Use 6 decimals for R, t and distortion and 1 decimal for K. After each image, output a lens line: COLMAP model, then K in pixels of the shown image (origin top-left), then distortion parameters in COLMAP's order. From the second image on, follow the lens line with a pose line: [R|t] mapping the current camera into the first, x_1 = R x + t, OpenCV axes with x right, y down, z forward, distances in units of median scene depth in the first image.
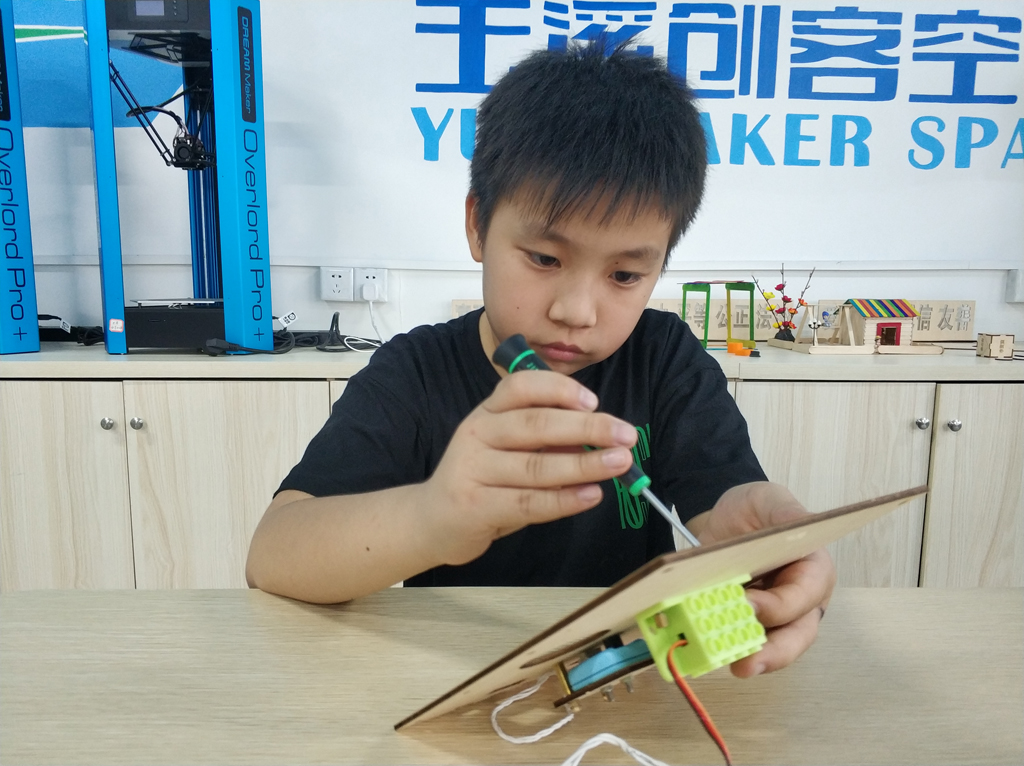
lens RADIAL K [[794.9, 0, 491.5], [0, 794.9, 402.7], [0, 0, 1]] dist [-0.025423, 0.007832]
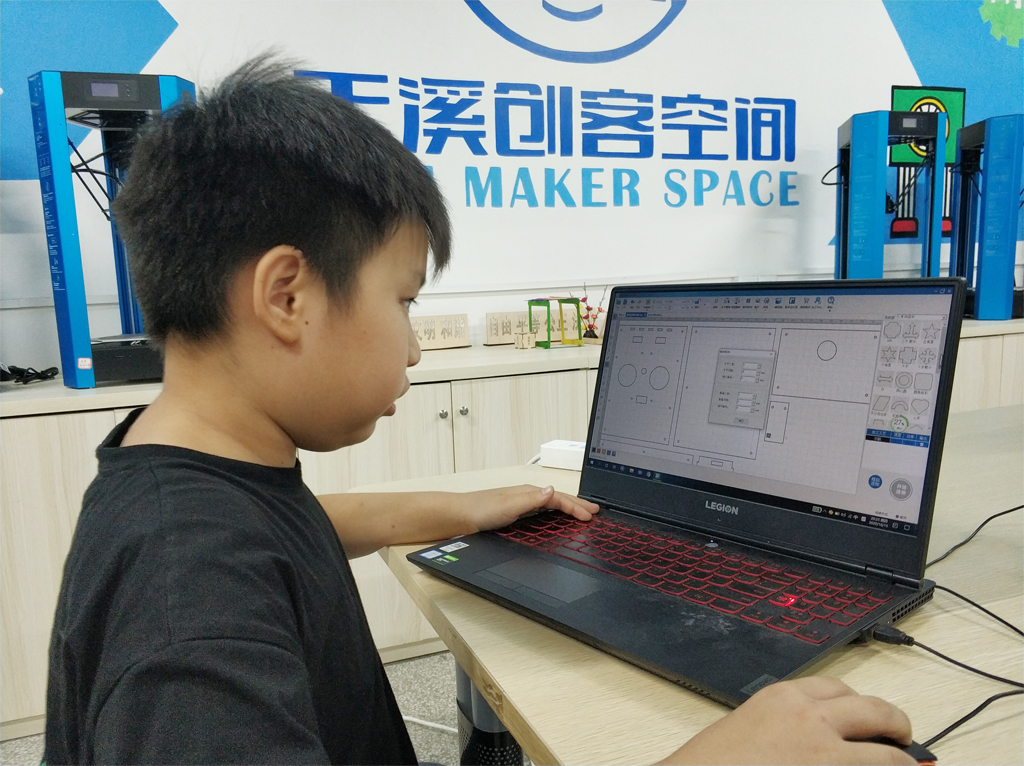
lens RADIAL K [[794.9, 0, 490.0], [0, 794.9, 415.5], [0, 0, 1]] dist [-0.025423, 0.007832]
pose [[0.941839, -0.096892, 0.321794, -0.245987], [0.095037, 0.995241, 0.021508, 0.006408], [-0.322347, 0.010325, 0.946565, -0.213175]]
